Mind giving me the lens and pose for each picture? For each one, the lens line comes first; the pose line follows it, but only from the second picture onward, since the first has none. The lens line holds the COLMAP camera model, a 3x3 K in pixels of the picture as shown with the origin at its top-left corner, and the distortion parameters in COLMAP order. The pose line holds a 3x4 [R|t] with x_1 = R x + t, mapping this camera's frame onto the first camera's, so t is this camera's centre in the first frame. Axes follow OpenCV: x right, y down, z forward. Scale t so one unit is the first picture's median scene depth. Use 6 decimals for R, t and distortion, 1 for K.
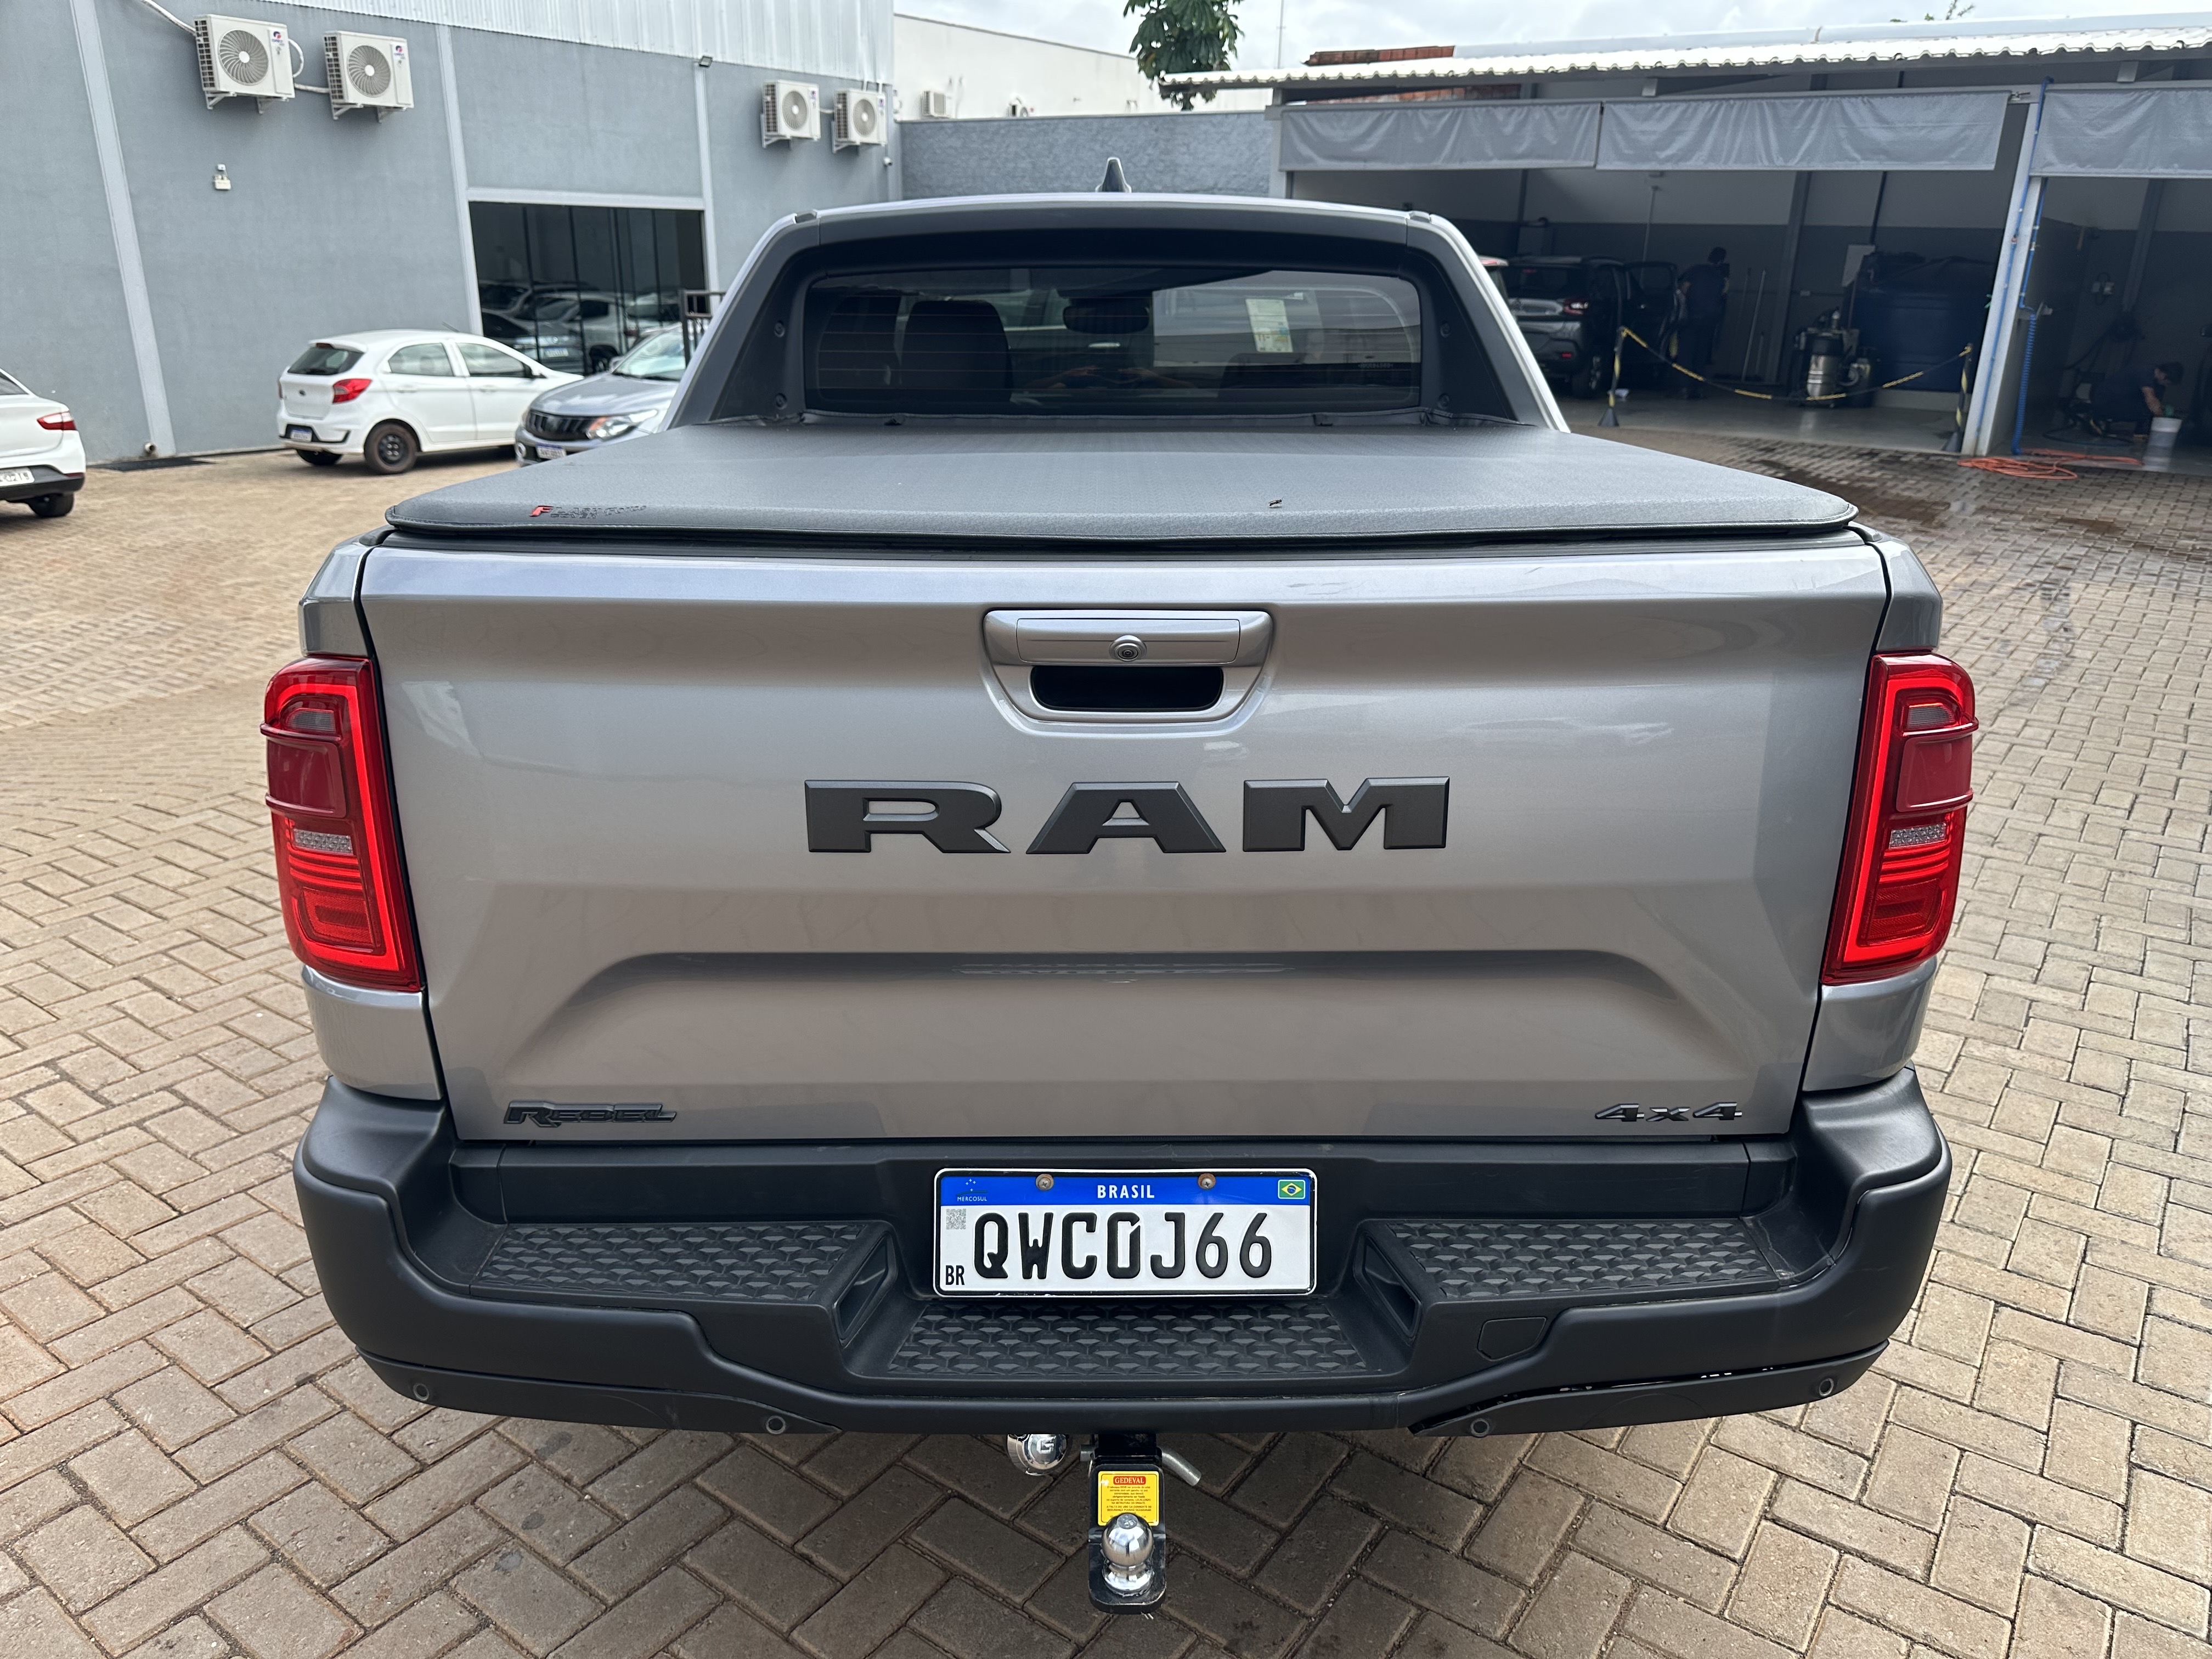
lens RADIAL K [[1580.4, 0, 1103.9], [0, 1580.4, 803.9], [0, 0, 1]] dist [0.009275, -0.012995]
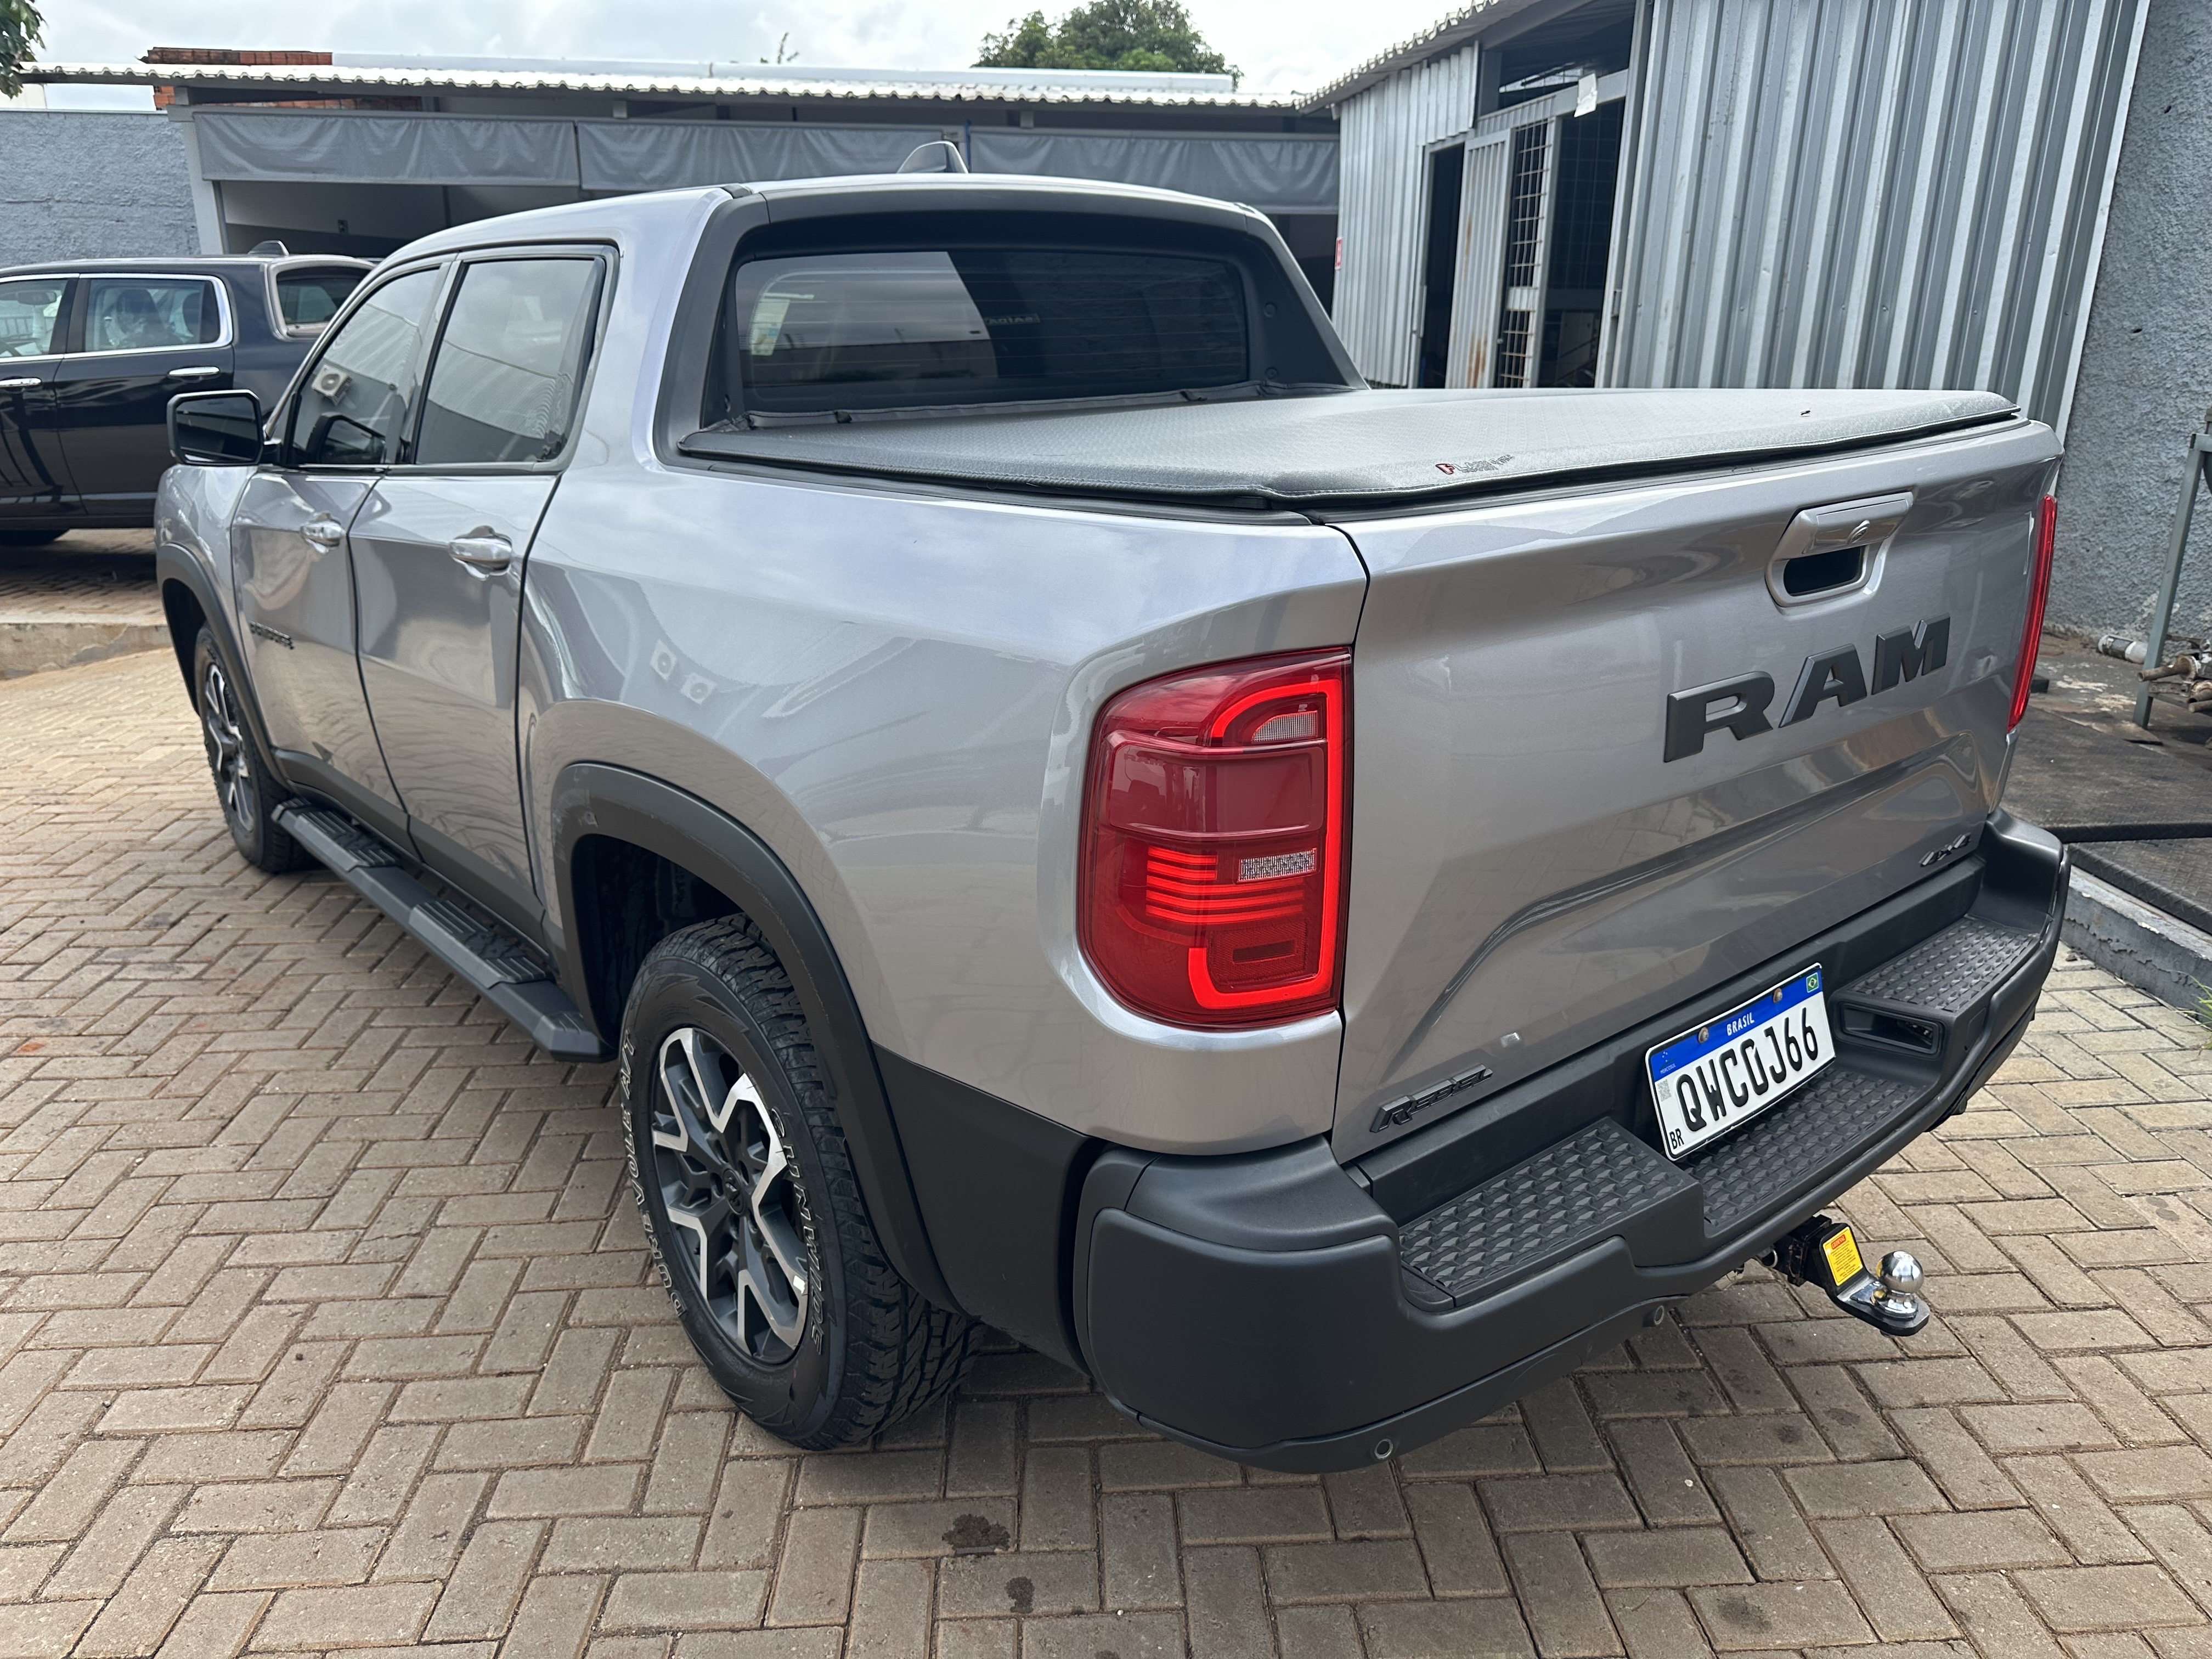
lens RADIAL K [[1618.0, 0, 1143.5], [0, 1618.0, 798.6], [0, 0, 1]] dist [-0.011607, -0.002361]
pose [[0.768322, -0.199196, 0.608278, -0.144788], [0.213627, 0.975652, 0.049667, -0.009682], [-0.603361, 0.091784, 0.792169, 0.044602]]
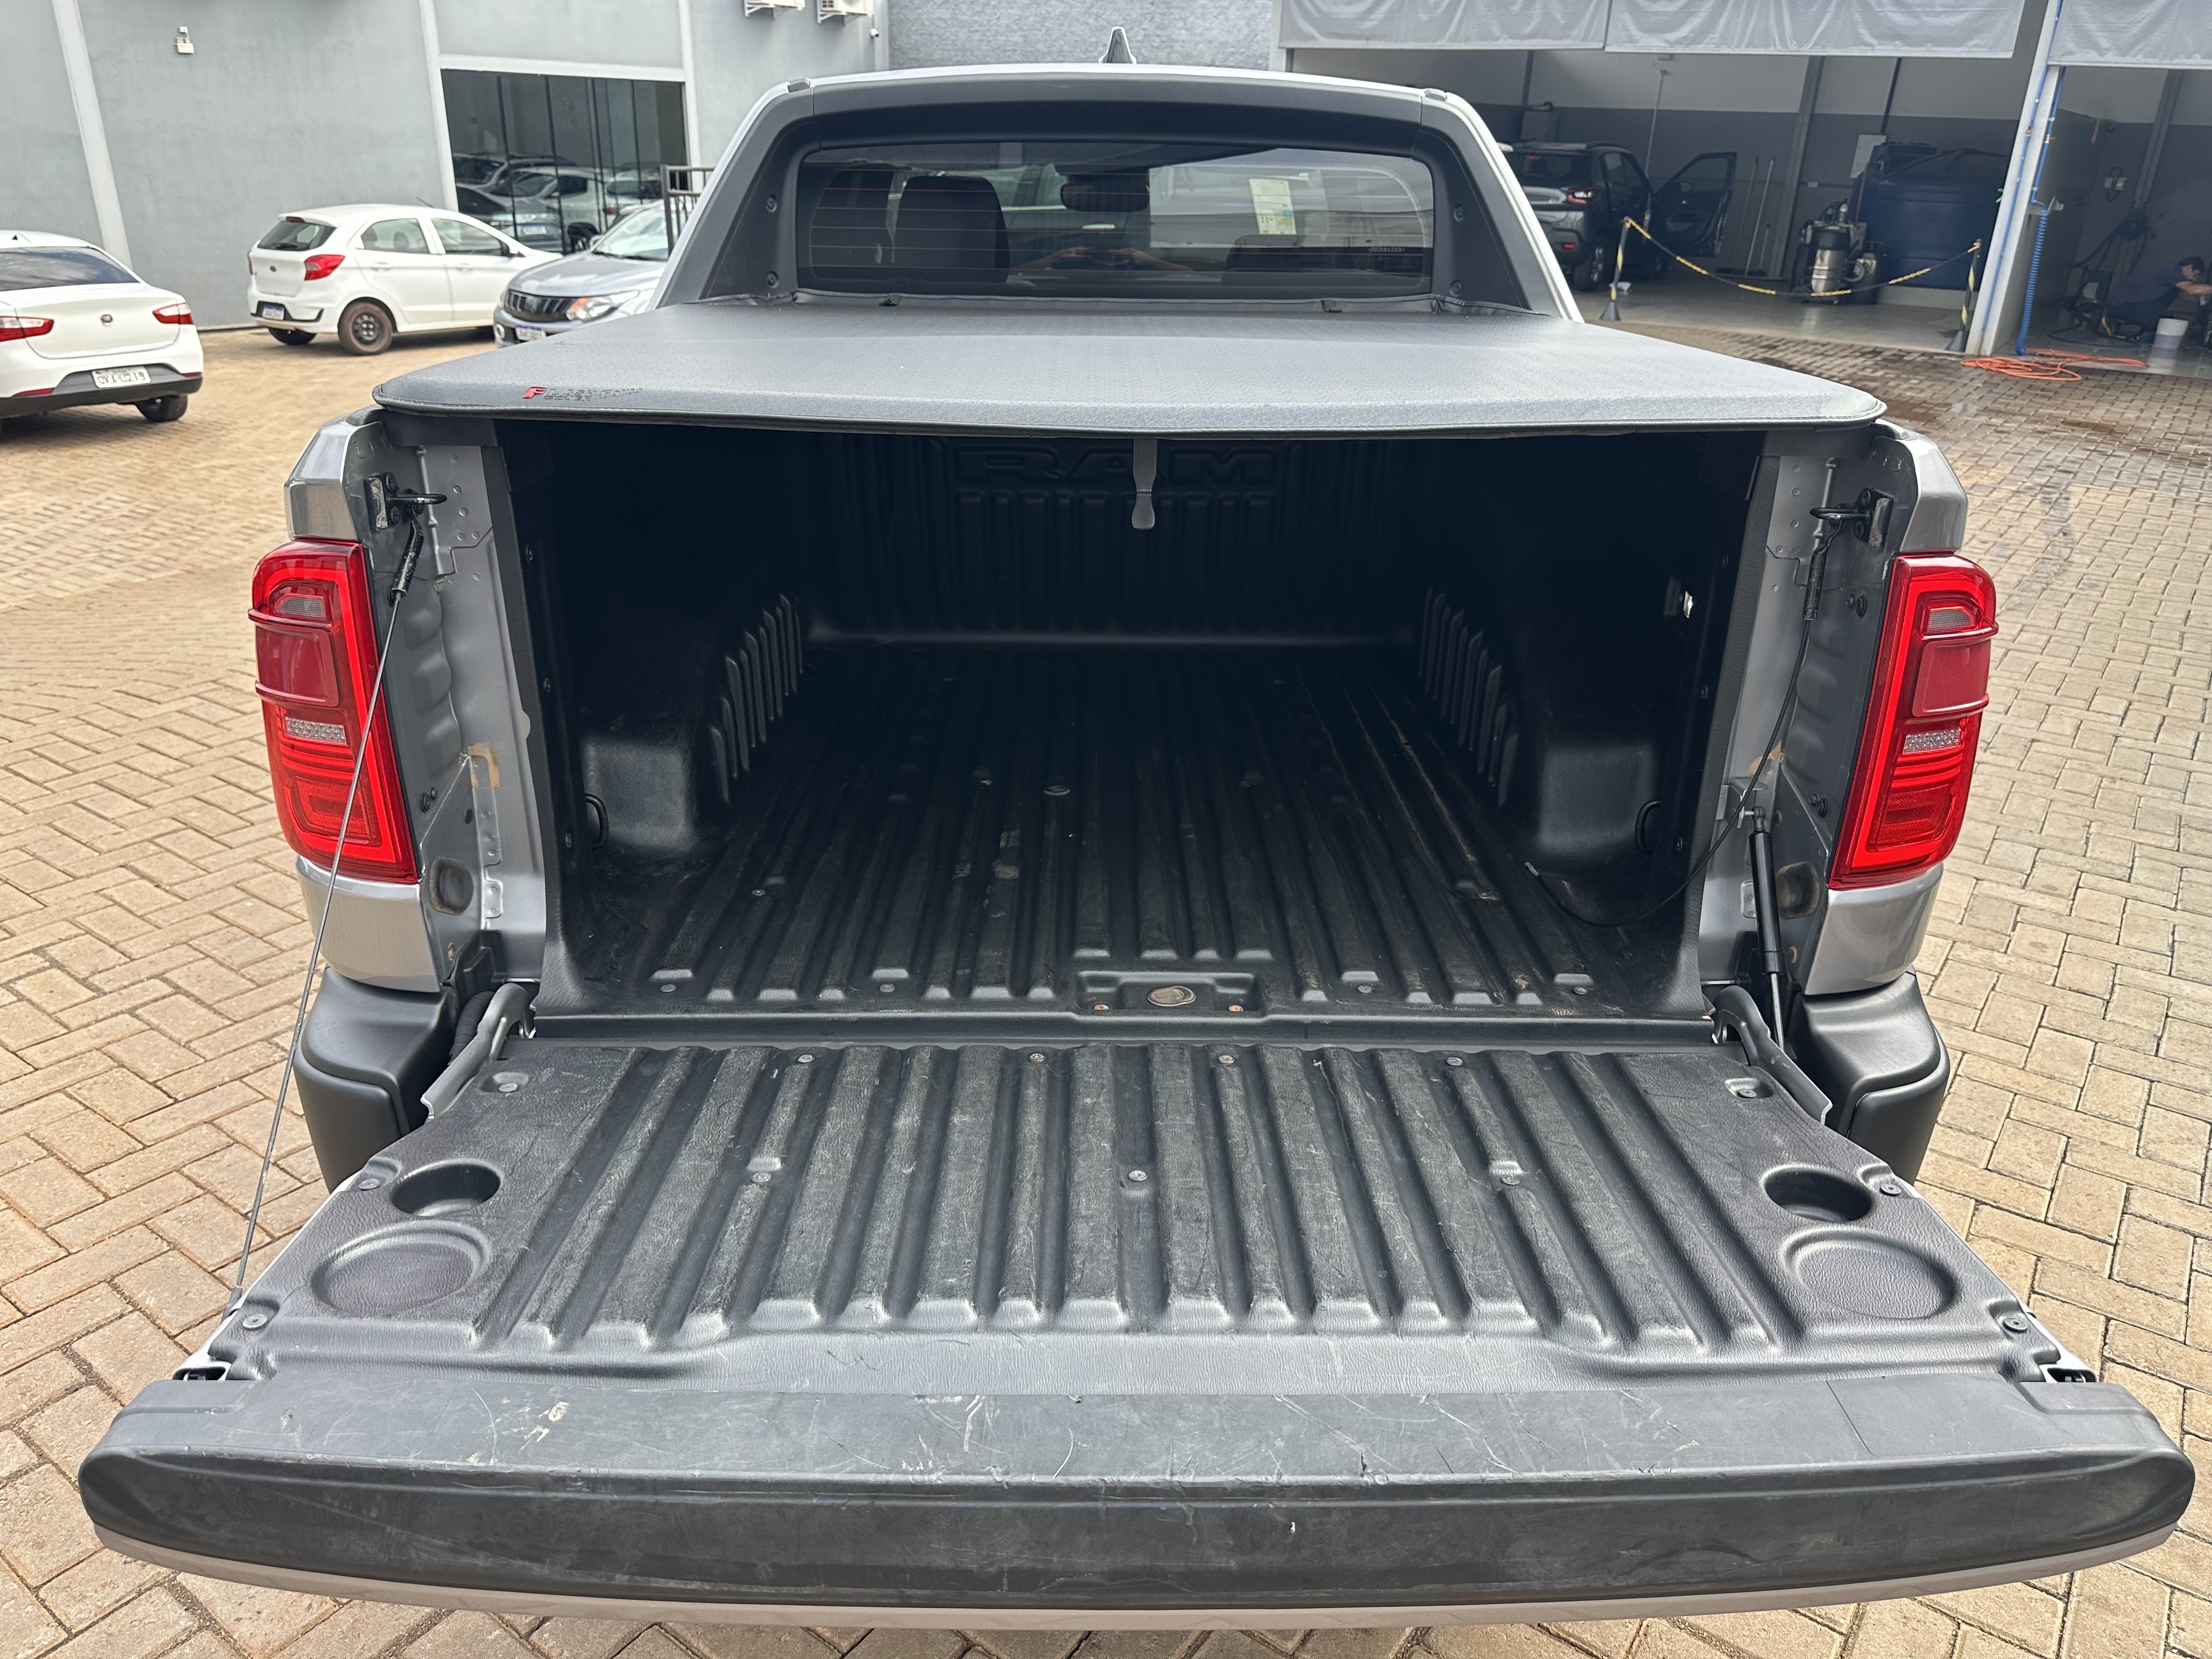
lens RADIAL K [[1580.4, 0, 1103.9], [0, 1580.4, 803.9], [0, 0, 1]] dist [0.009275, -0.012995]
pose [[0.999907, 0.009542, 0.009776, -0.002729], [-0.010161, 0.997808, 0.065384, 0.000004], [-0.009130, -0.065477, 0.997812, 0.002674]]
